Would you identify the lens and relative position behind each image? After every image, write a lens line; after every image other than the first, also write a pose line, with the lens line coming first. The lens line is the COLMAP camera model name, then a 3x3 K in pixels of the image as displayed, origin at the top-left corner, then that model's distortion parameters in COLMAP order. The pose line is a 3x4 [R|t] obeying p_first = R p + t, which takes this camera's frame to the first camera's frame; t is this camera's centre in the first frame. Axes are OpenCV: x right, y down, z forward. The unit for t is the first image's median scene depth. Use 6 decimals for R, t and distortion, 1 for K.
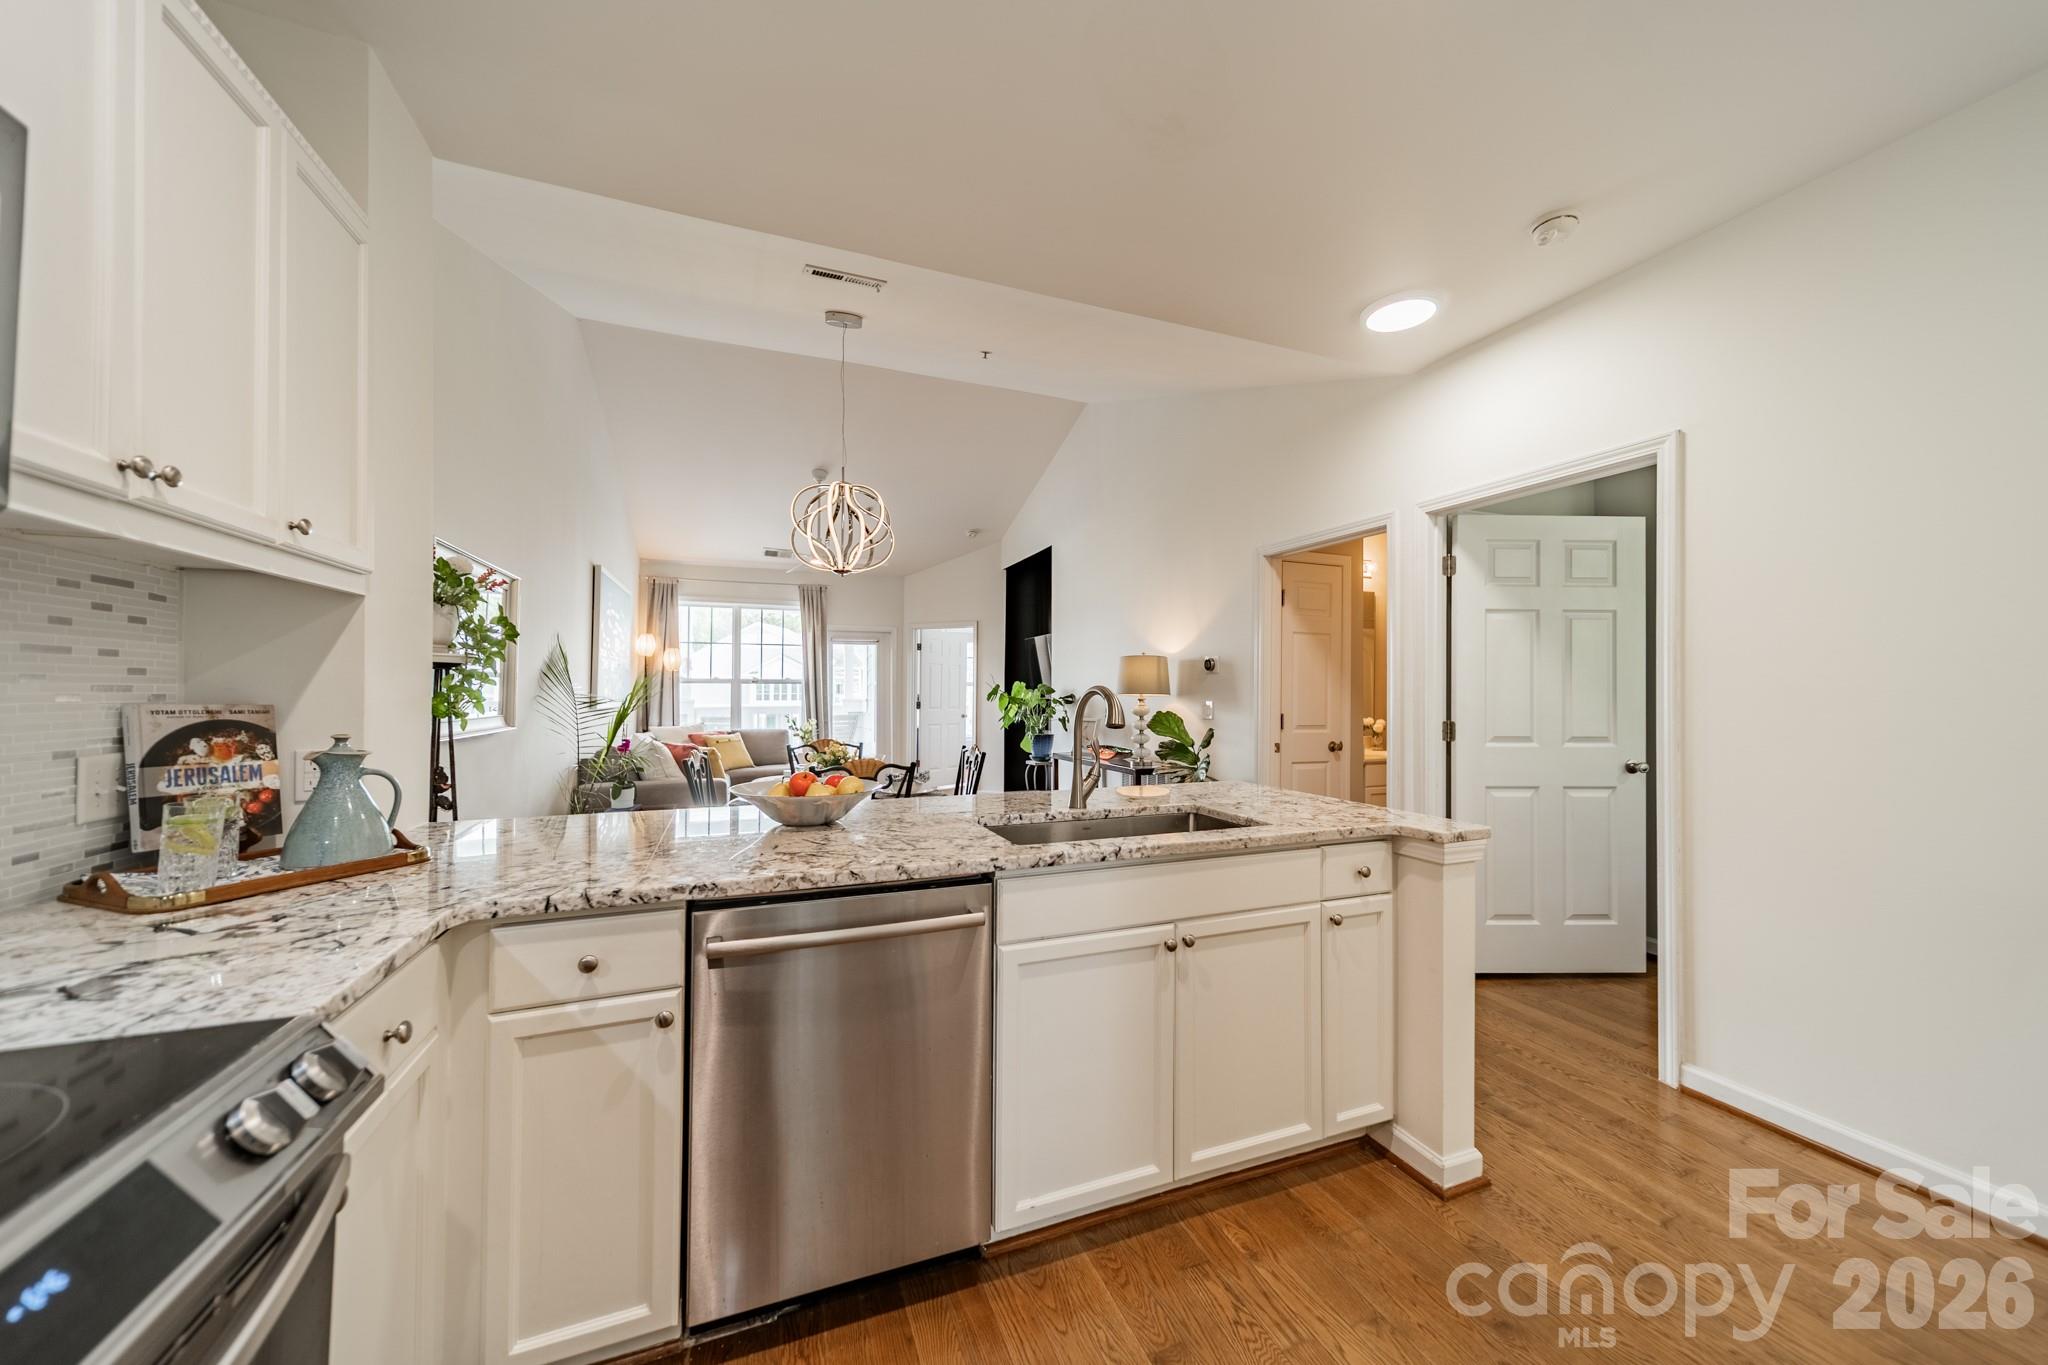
lens RADIAL K [[722.2, 0, 1031.2], [0, 722.2, 681.1], [0, 0, 1]] dist [0.007123, 0.000074]
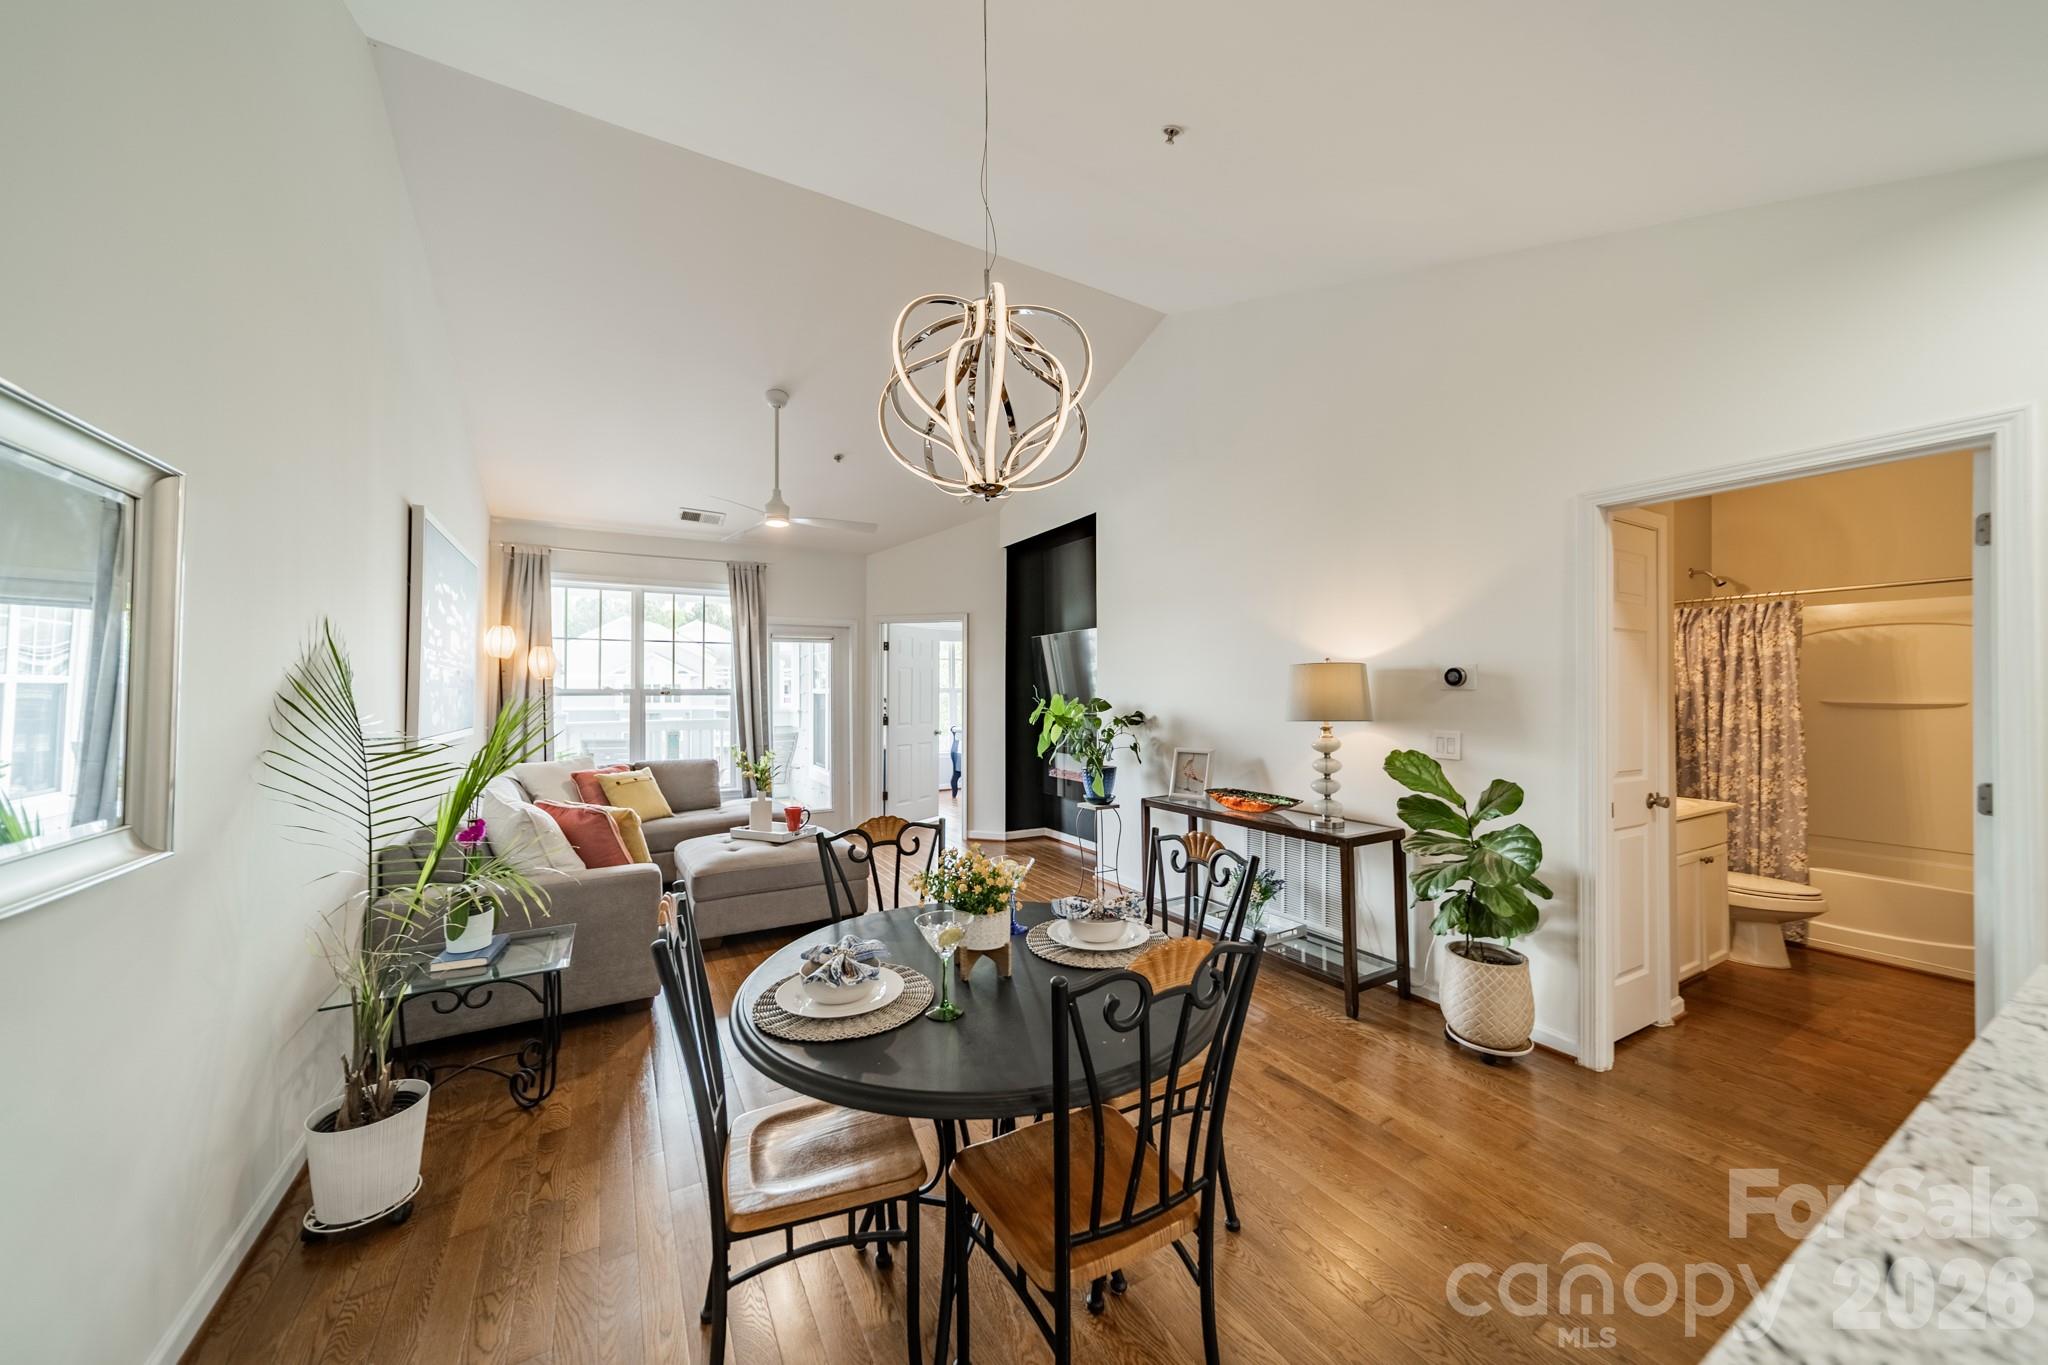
lens RADIAL K [[718.4, 0, 1029.7], [0, 718.4, 680.8], [0, 0, 1]] dist [0.009608, 0.000180]
pose [[0.988159, -0.004912, 0.153352, -0.160649], [0.004435, 0.999984, 0.003452, -0.015099], [-0.153367, -0.002731, 0.988166, 0.277676]]
